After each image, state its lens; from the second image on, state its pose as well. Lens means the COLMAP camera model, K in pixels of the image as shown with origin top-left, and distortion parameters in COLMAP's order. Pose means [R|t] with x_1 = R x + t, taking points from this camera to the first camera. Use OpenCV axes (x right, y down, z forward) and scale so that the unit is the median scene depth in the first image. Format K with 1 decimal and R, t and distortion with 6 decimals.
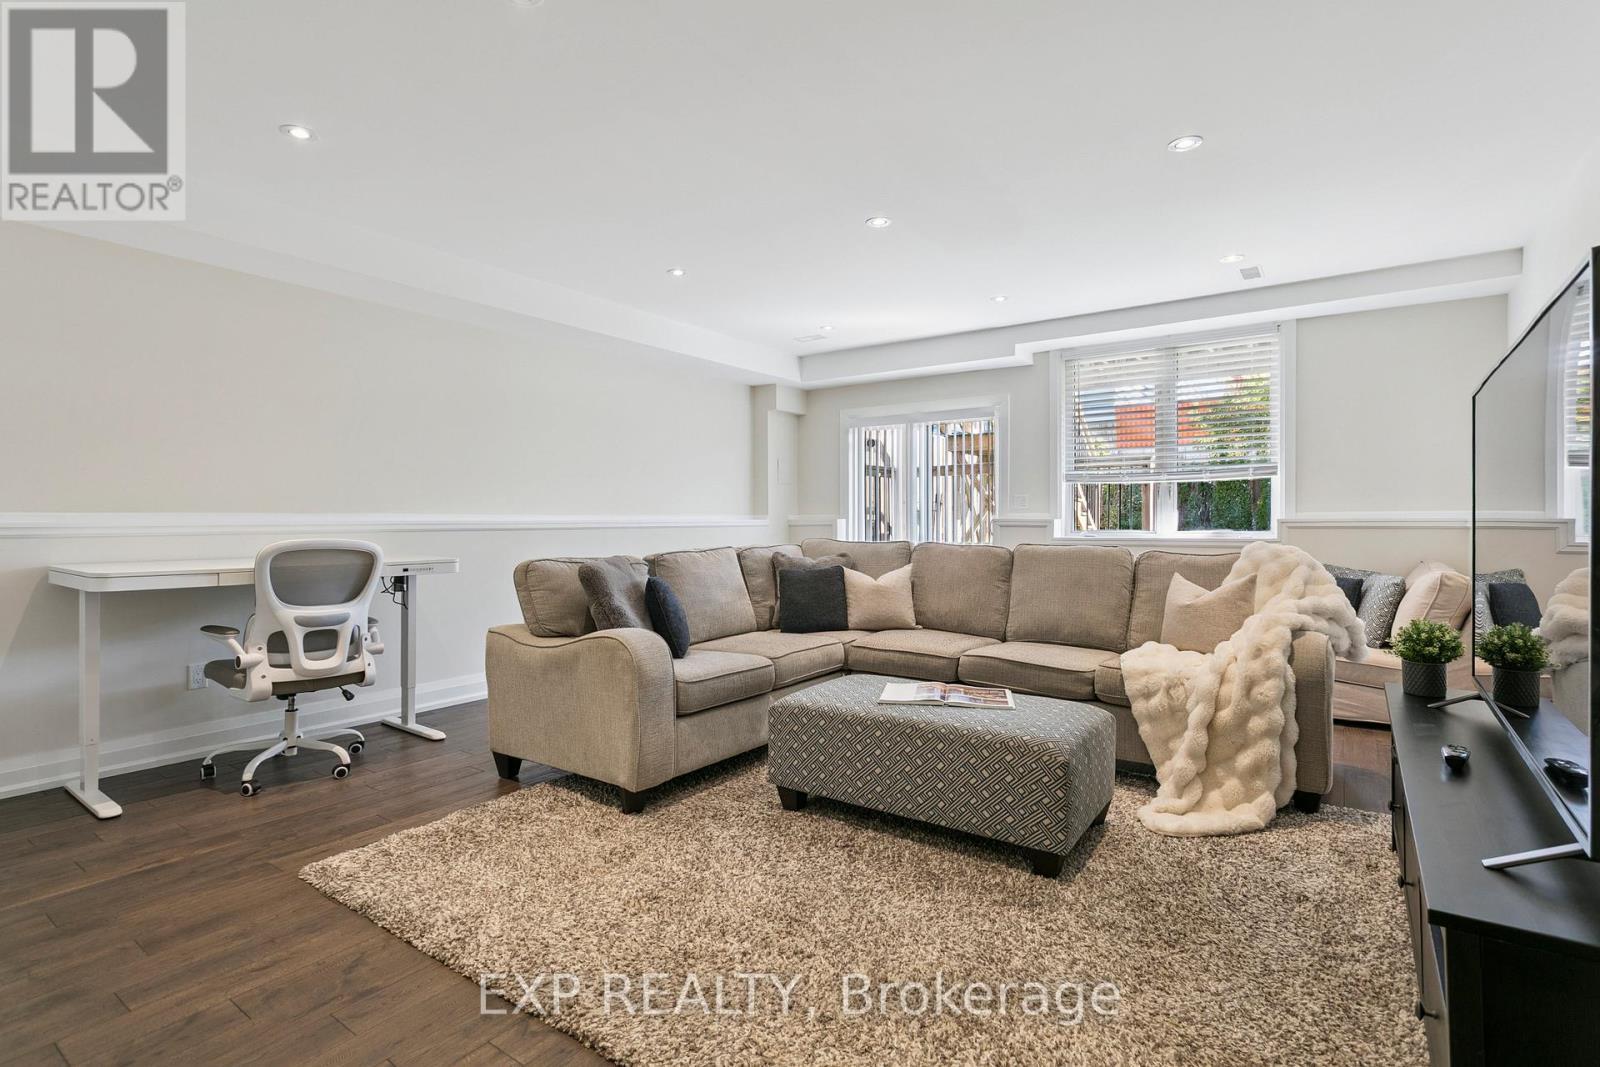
lens RADIAL K [[764.3, 0, 793.2], [0, 764.3, 526.4], [0, 0, 1]] dist [0.000103, 0.001120]
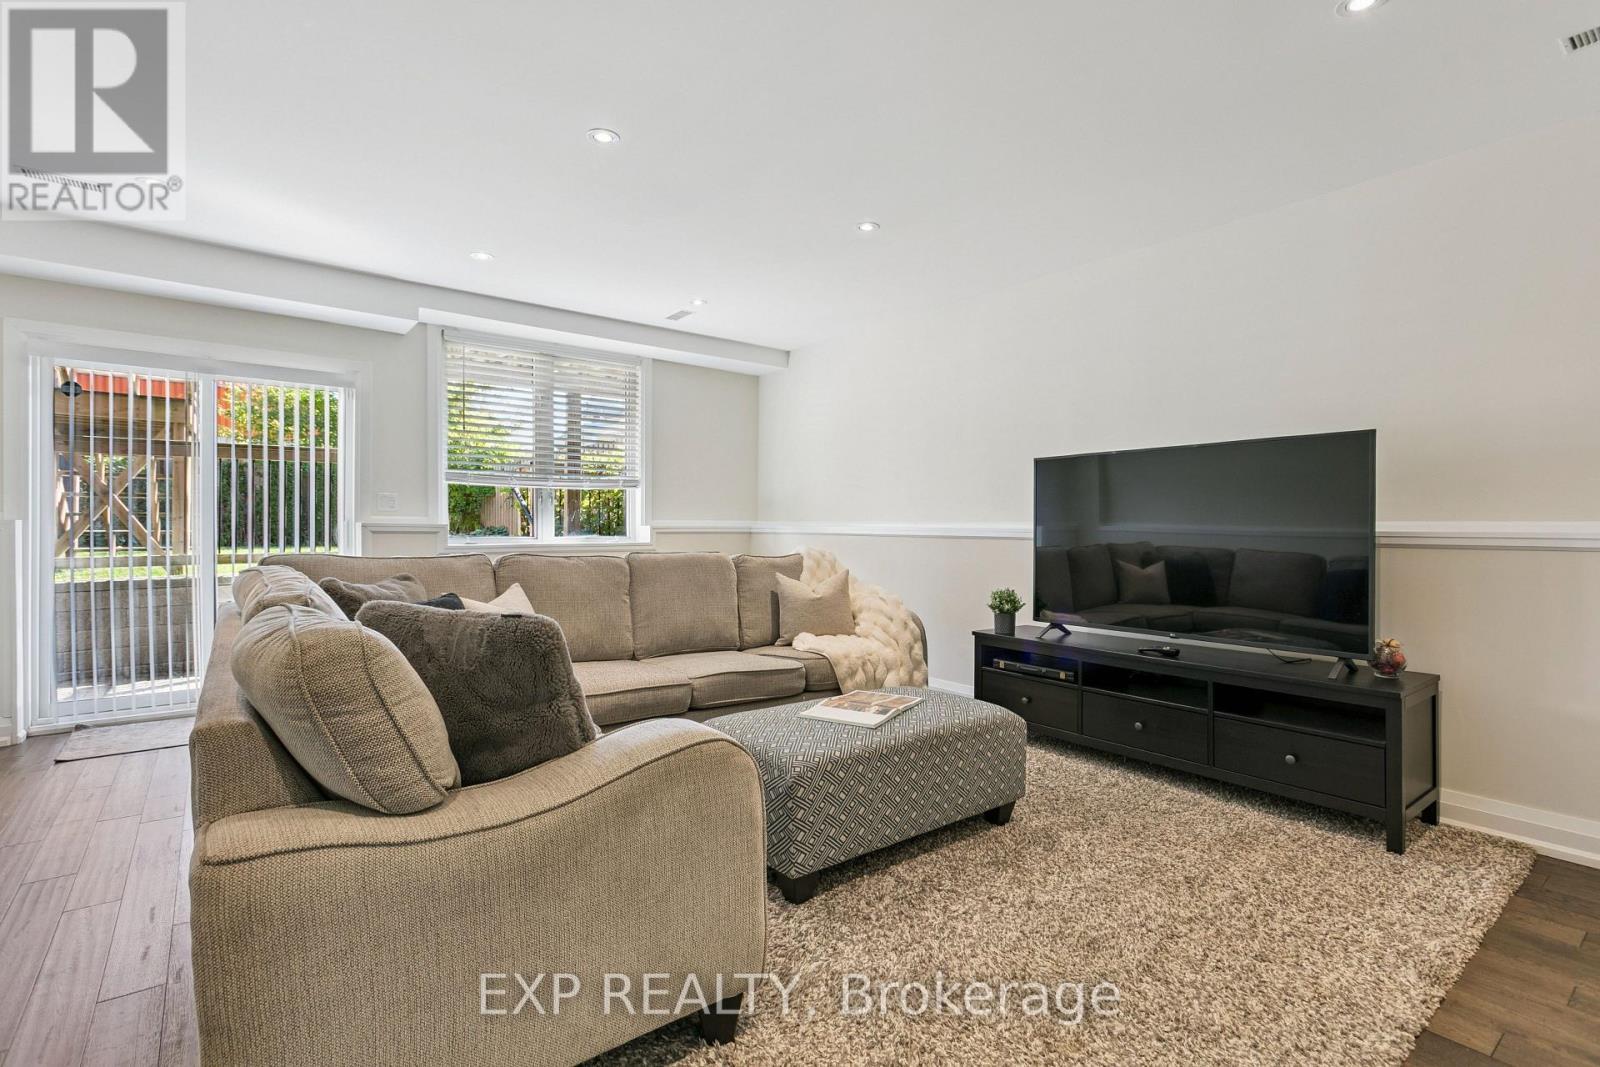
lens RADIAL K [[764.3, 0, 793.8], [0, 764.3, 534.4], [0, 0, 1]] dist [0.000103, 0.001120]
pose [[0.284966, -0.005136, 0.958524, -0.520695], [0.001173, 0.999987, 0.005009, -0.003079], [-0.958537, -0.000303, 0.284969, 0.552230]]
